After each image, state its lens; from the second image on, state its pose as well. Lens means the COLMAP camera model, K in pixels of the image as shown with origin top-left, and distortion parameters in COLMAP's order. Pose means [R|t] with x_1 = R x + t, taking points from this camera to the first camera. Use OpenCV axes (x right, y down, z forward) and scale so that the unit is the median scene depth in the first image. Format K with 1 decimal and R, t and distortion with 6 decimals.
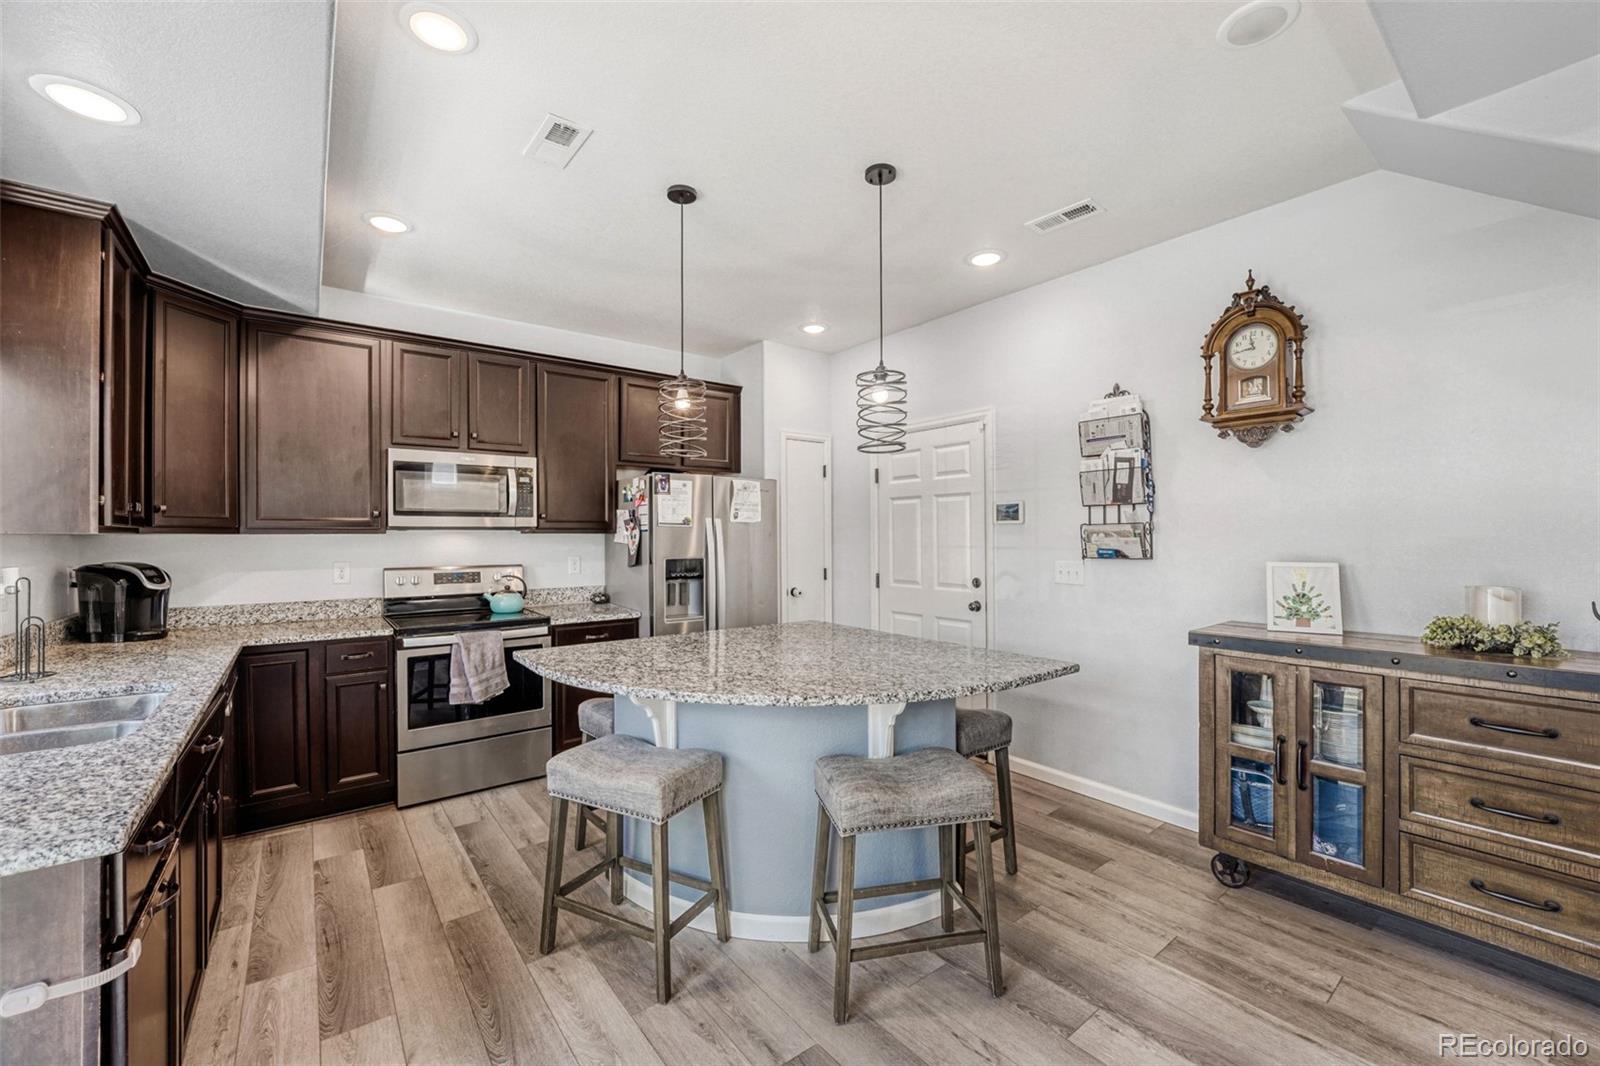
lens RADIAL K [[649.1, 0, 815.9], [0, 649.1, 539.2], [0, 0, 1]] dist [-0.013903, 0.003382]
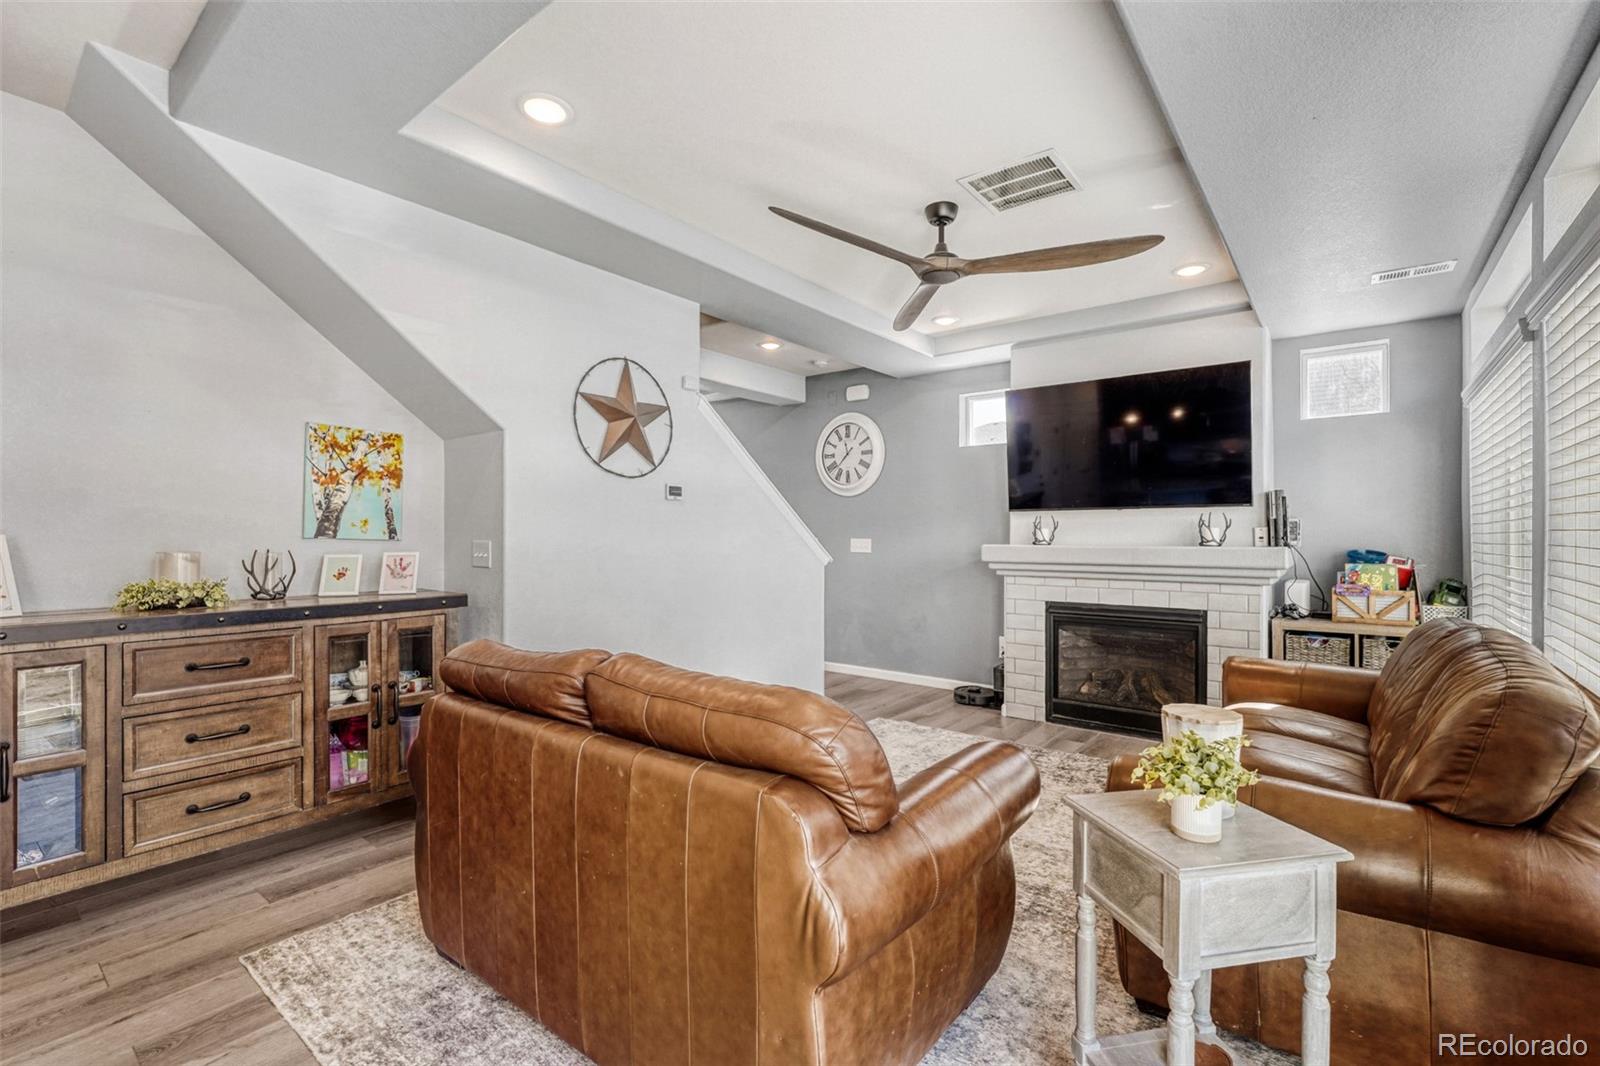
lens RADIAL K [[704.6, 0, 800.3], [0, 704.6, 531.8], [0, 0, 1]] dist [-0.004836, 0.000625]
pose [[-0.225451, 0.009069, 0.974212, -0.265430], [0.002170, 0.999959, -0.008807, 0.034489], [-0.974252, 0.000129, -0.225462, 0.137571]]
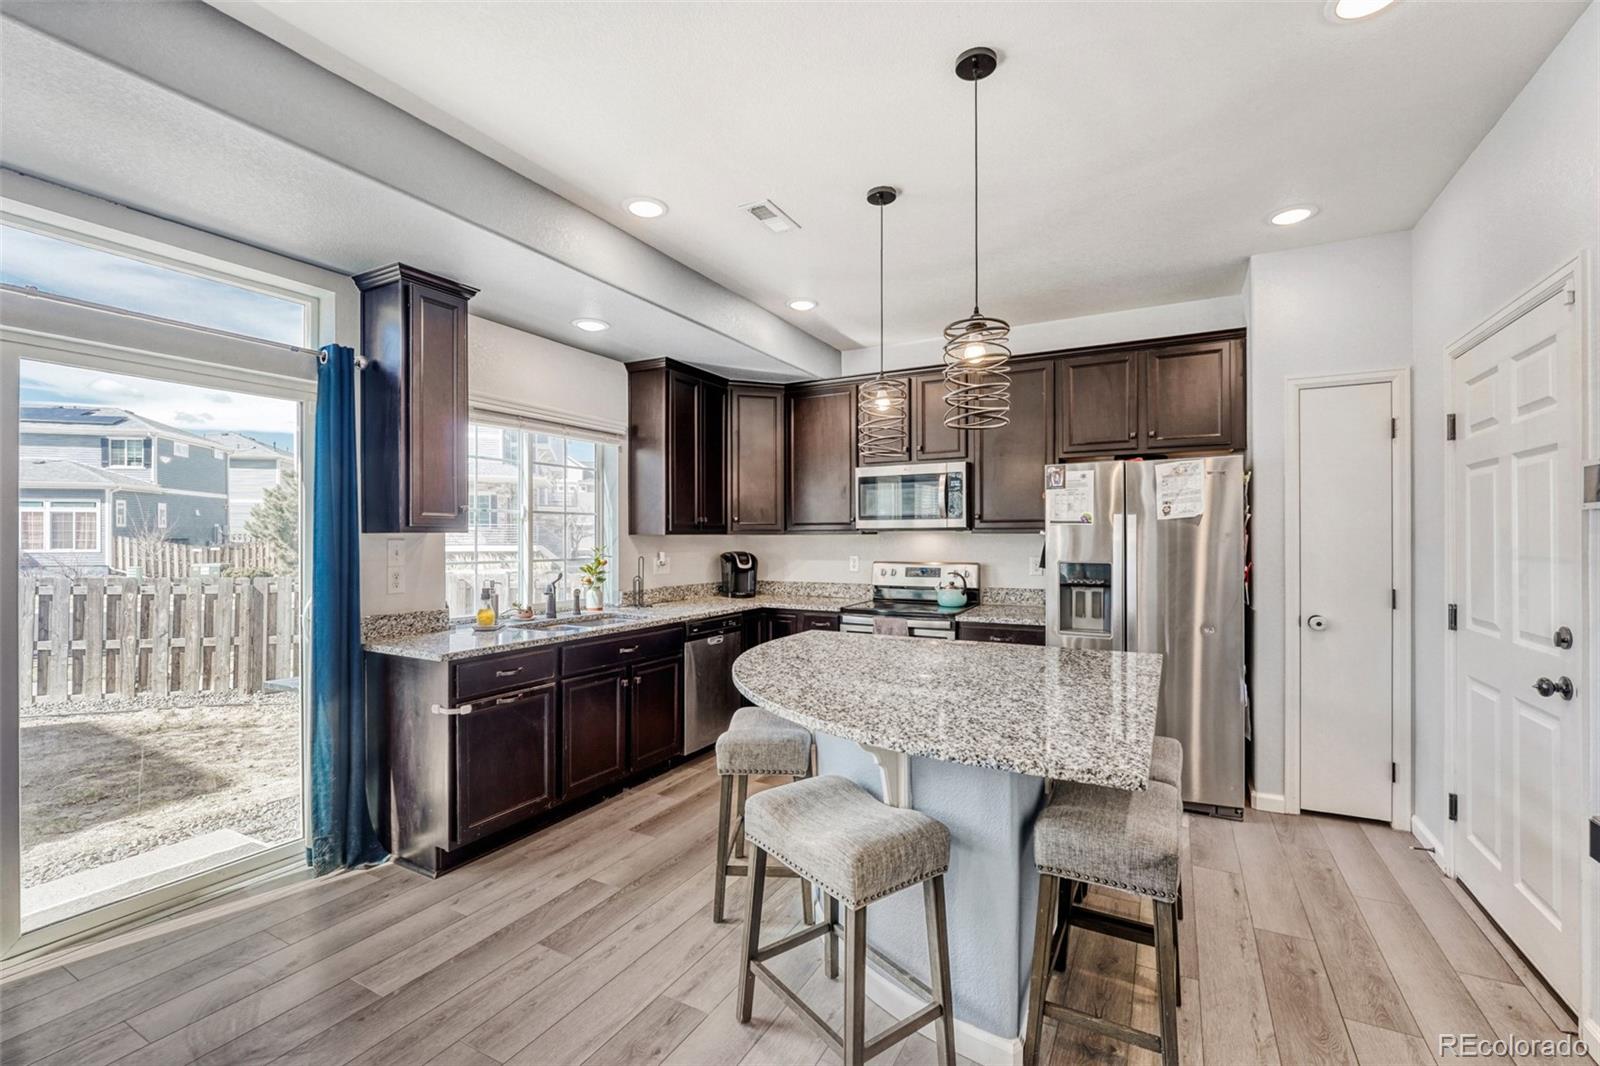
lens RADIAL K [[704.6, 0, 793.3], [0, 704.6, 537.0], [0, 0, 1]] dist [-0.004836, 0.000625]
pose [[0.387041, 0.000954, -0.922062, 0.615672], [-0.006113, 0.999980, -0.001531, -0.000101], [0.922042, 0.006229, 0.387039, 0.365935]]
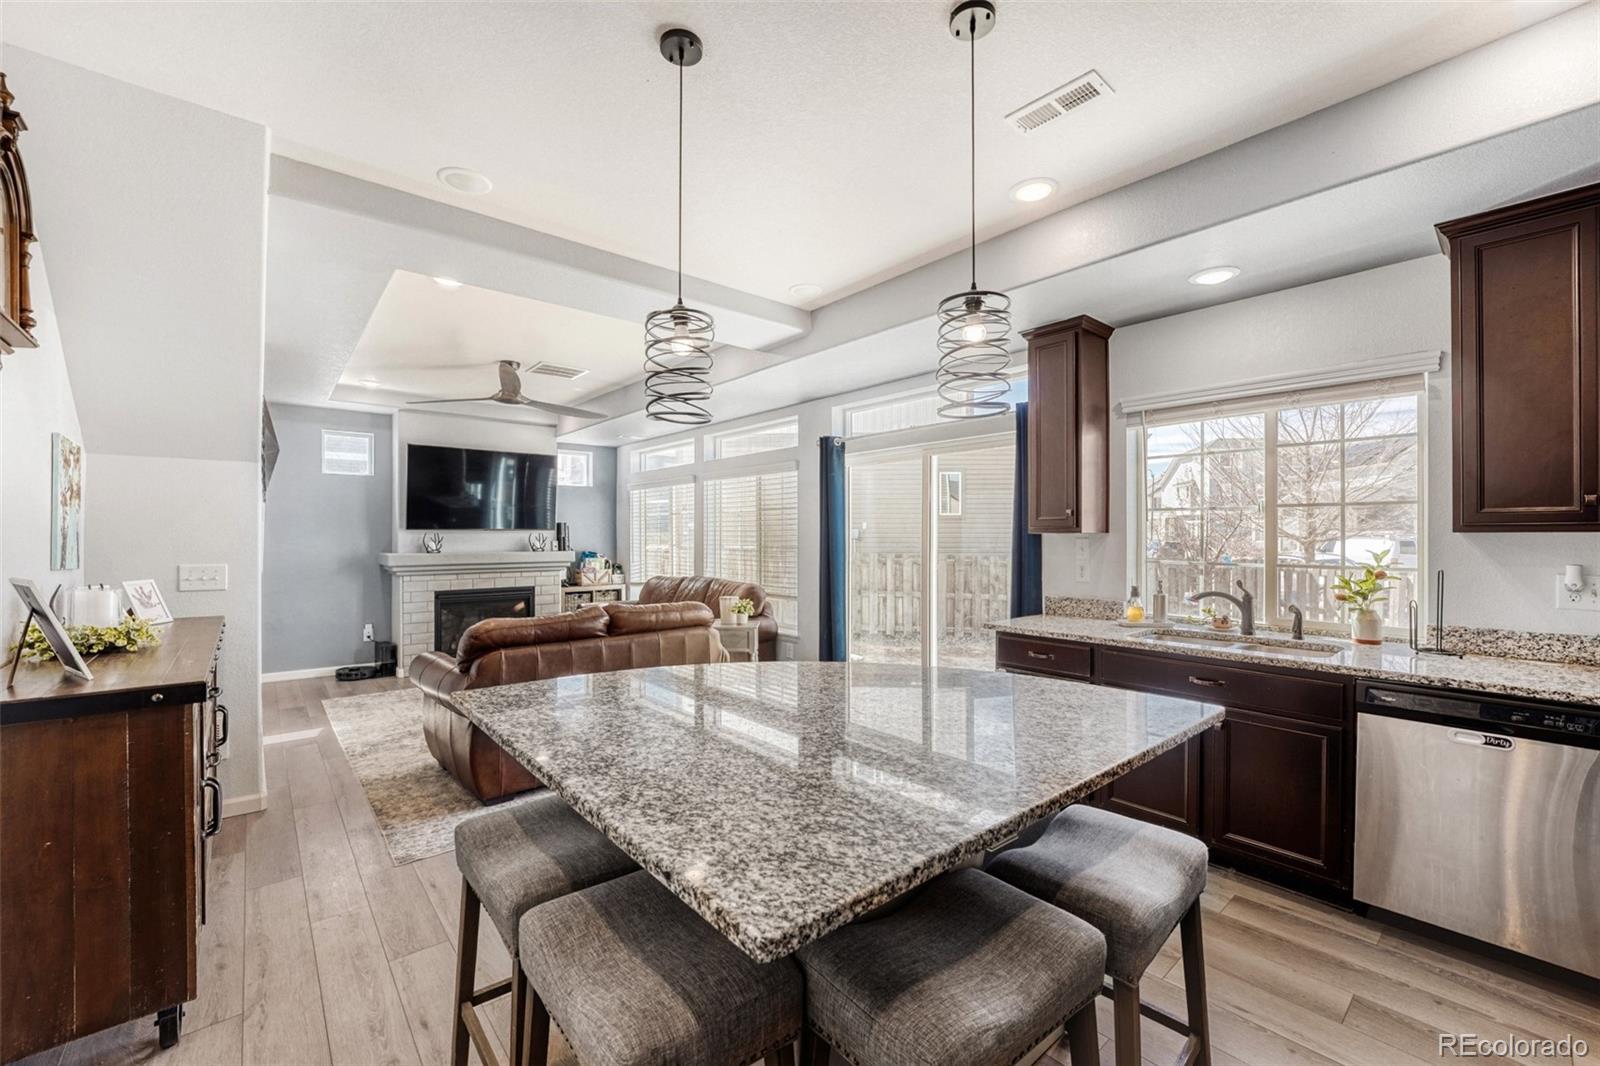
lens RADIAL K [[649.1, 0, 808.0], [0, 649.1, 531.8], [0, 0, 1]] dist [-0.013903, 0.003382]
pose [[-0.999328, 0.003727, -0.036459, -0.014726], [0.003843, 0.999988, -0.003125, -0.004598], [0.036447, -0.003263, -0.999330, 1.354665]]
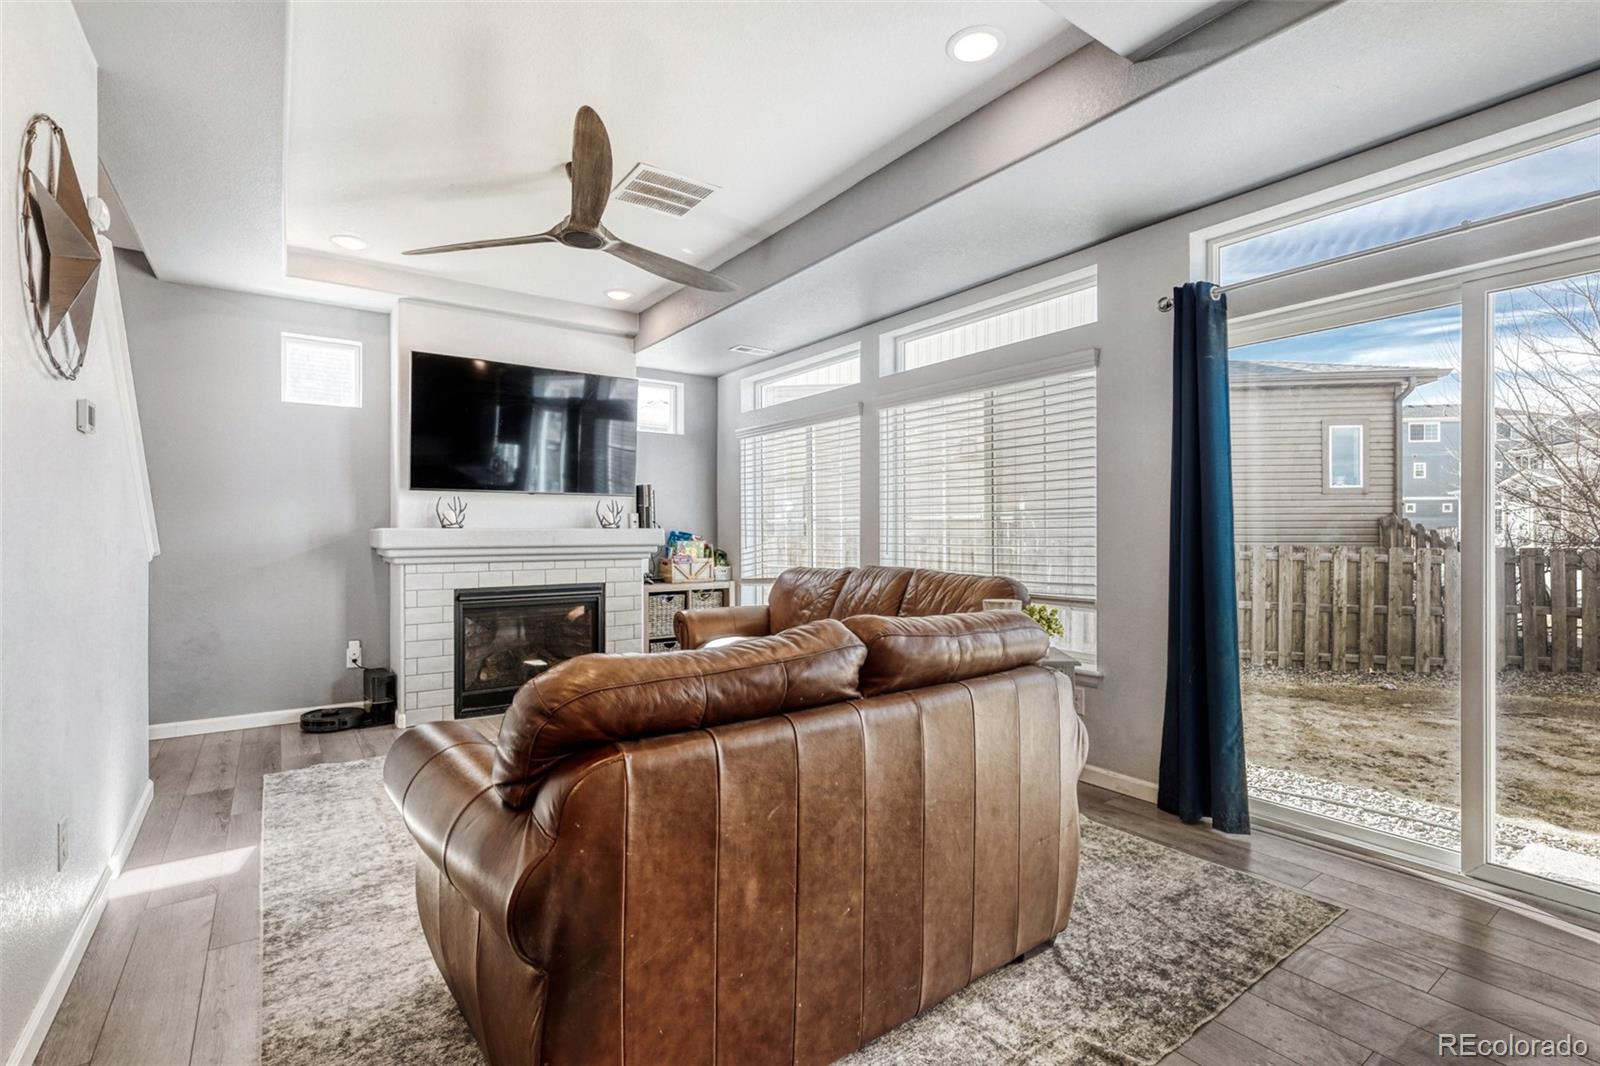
lens RADIAL K [[731.1, 0, 811.4], [0, 731.1, 532.7], [0, 0, 1]] dist [-0.003009, 0.002477]
pose [[-0.999131, 0.005104, 0.041365, 0.317008], [0.005188, 0.999985, 0.001934, 0.060098], [-0.041354, 0.002147, -0.999142, 0.699313]]
